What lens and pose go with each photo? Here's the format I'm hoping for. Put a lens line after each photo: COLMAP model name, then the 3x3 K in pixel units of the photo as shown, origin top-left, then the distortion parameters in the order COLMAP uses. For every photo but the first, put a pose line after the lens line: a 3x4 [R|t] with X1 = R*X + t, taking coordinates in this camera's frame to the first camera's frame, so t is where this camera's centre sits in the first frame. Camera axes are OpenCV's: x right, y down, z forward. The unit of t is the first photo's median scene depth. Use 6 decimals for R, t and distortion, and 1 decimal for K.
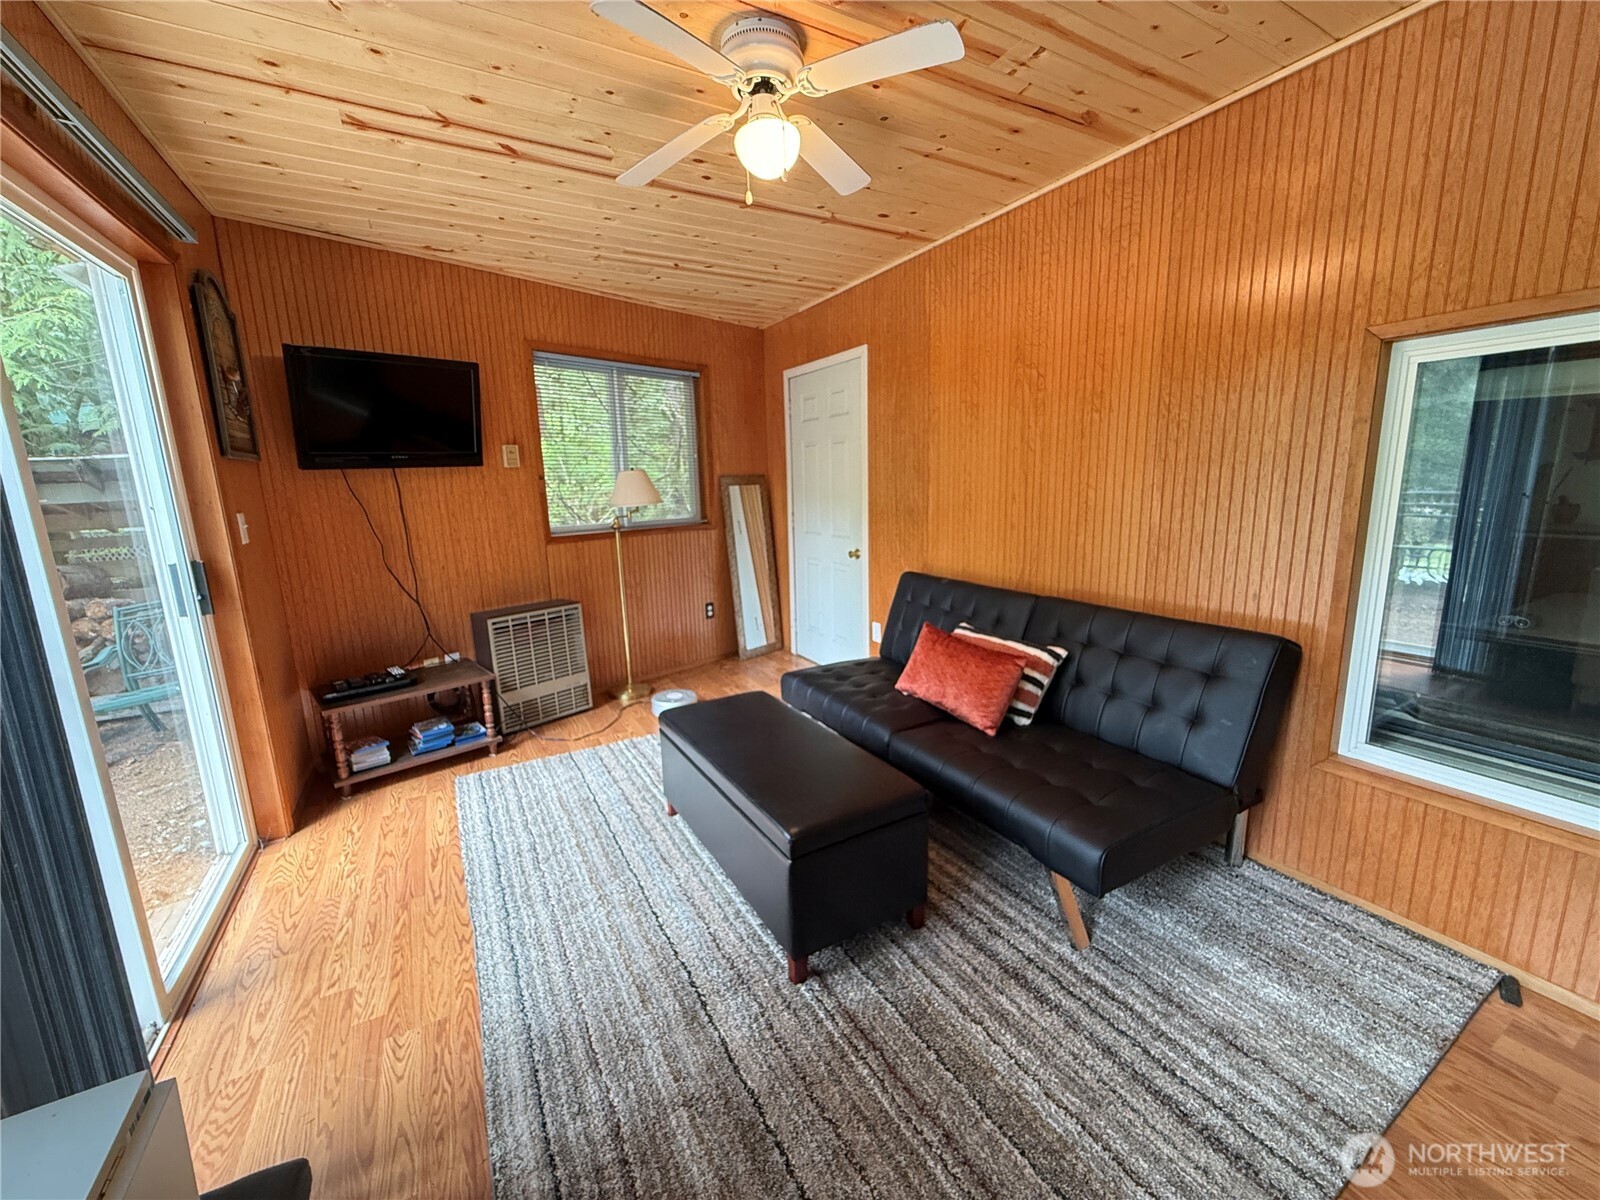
lens RADIAL K [[638.9, 0, 804.6], [0, 638.9, 599.8], [0, 0, 1]] dist [0.000680, 0.000219]
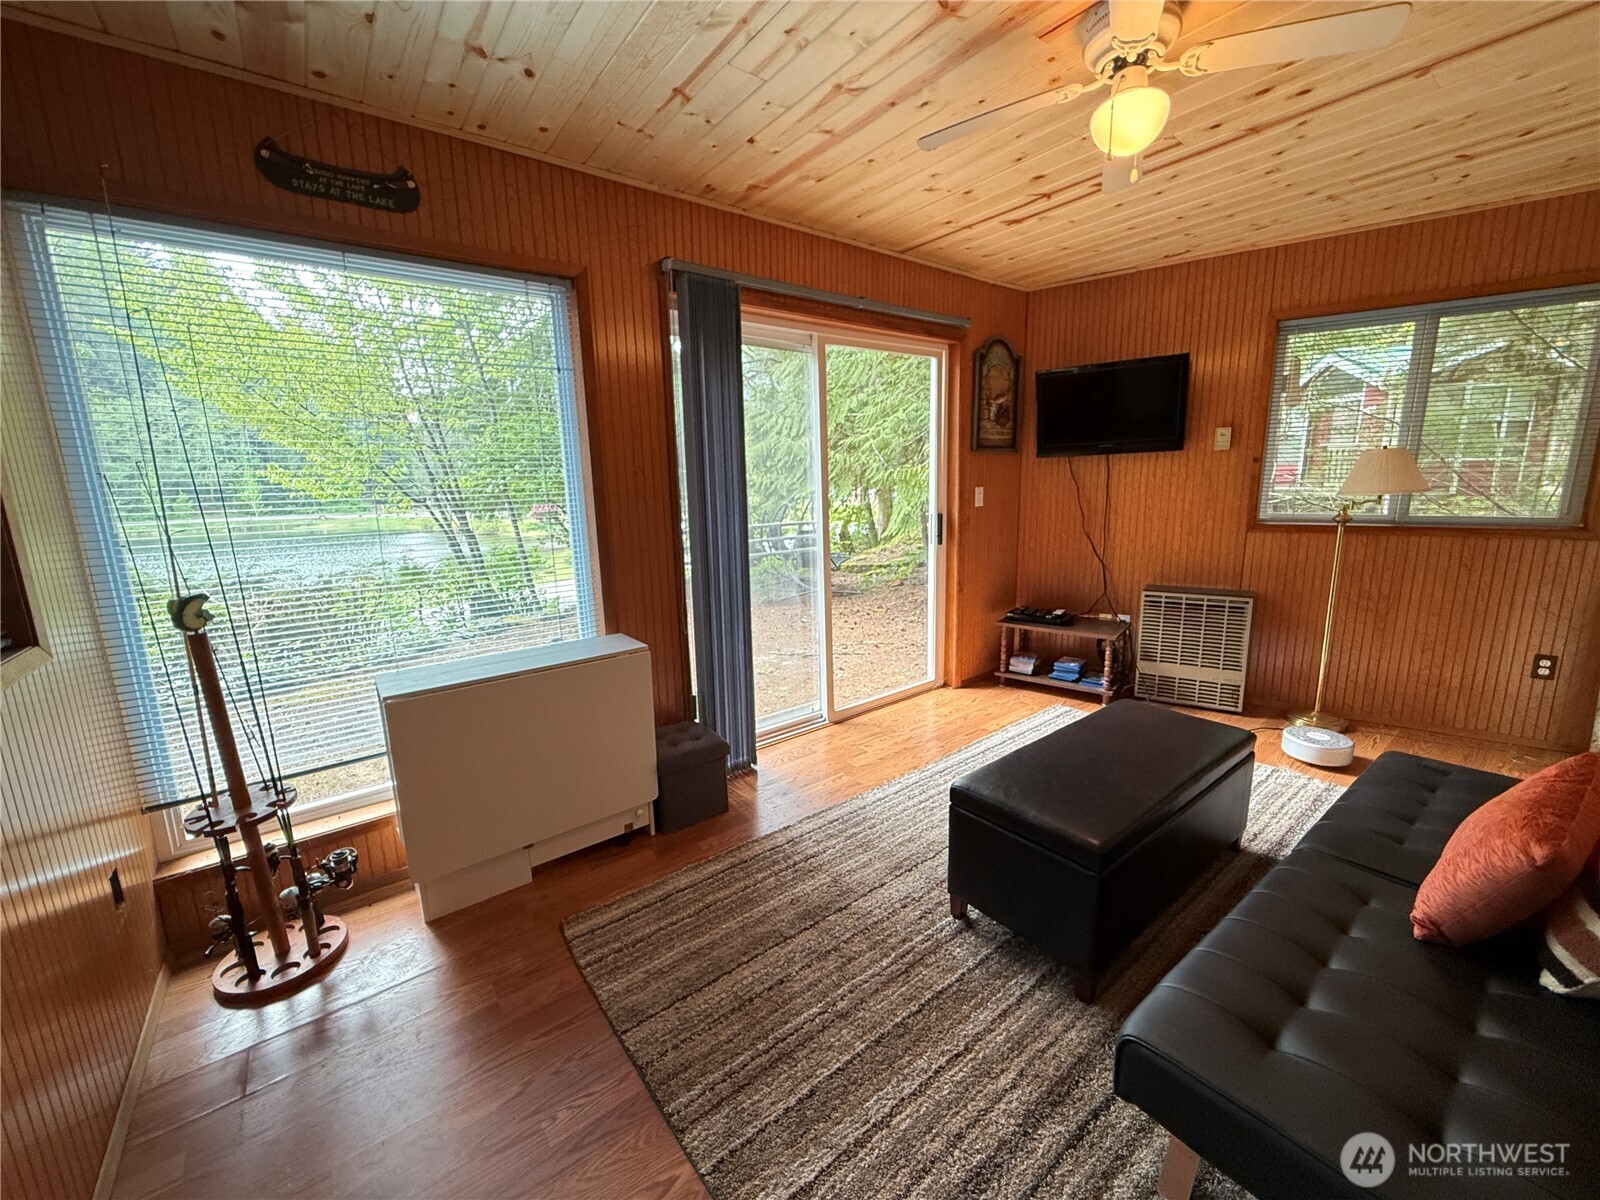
lens RADIAL K [[638.9, 0, 804.6], [0, 638.9, 599.8], [0, 0, 1]] dist [0.000680, 0.000219]
pose [[0.136141, 0.206894, -0.968845, 0.531086], [-0.166324, 0.968843, 0.183522, -0.063827], [0.976628, 0.136157, 0.166310, 0.264225]]
